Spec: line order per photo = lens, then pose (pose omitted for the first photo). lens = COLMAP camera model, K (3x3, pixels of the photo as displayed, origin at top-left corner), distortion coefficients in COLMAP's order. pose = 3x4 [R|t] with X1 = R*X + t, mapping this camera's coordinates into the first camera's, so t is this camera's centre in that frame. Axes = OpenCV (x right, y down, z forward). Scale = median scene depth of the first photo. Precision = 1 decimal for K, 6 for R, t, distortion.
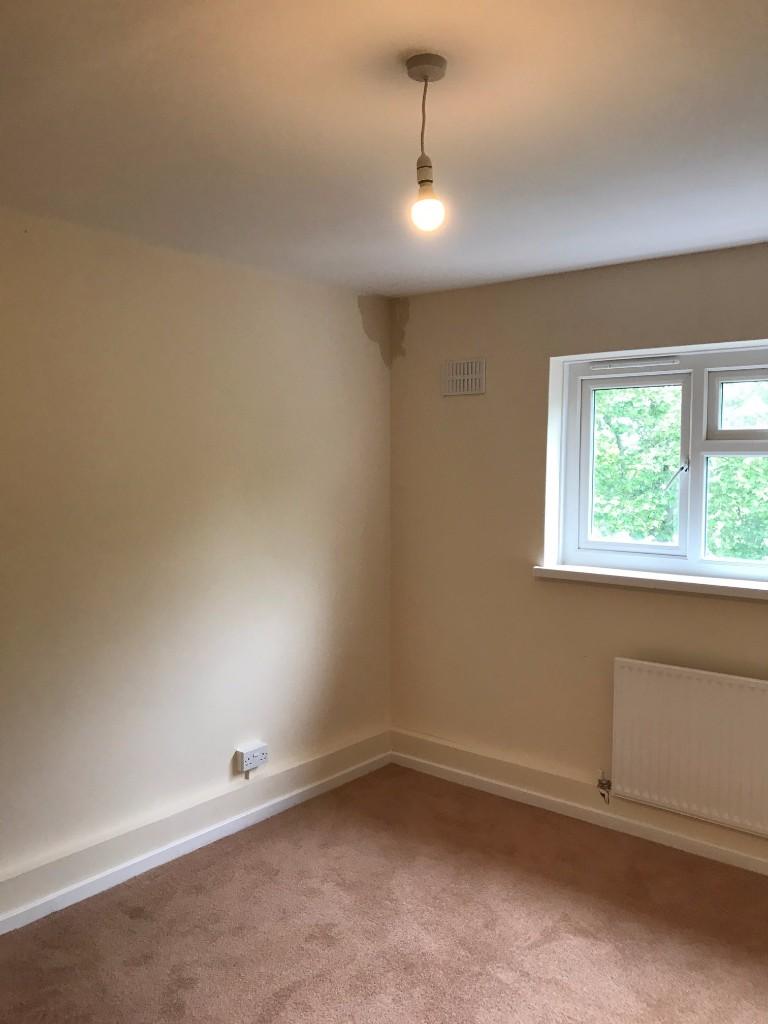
lens RADIAL K [[836.6, 0, 395.2], [0, 836.6, 505.0], [0, 0, 1]] dist [0.013046, 0.012575]
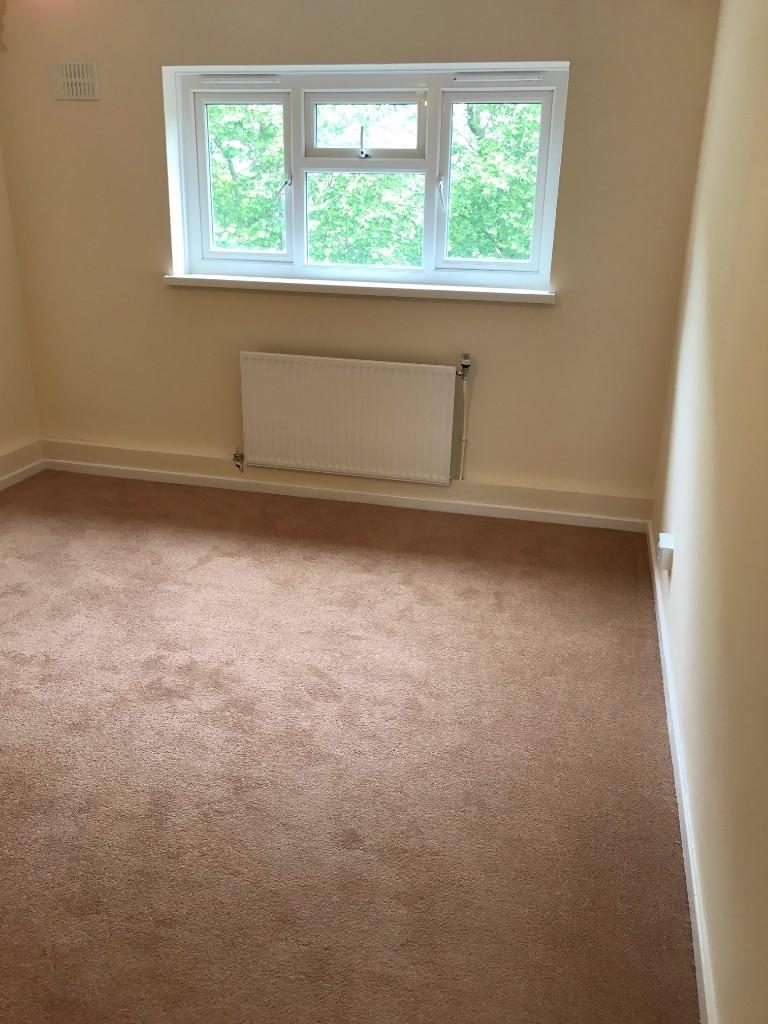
lens RADIAL K [[836.6, 0, 395.2], [0, 836.6, 505.0], [0, 0, 1]] dist [0.013046, 0.012575]
pose [[0.904293, -0.134787, 0.405076, -0.047197], [0.007022, 0.953419, 0.301568, 0.029082], [-0.426854, -0.269862, 0.863117, -0.169181]]
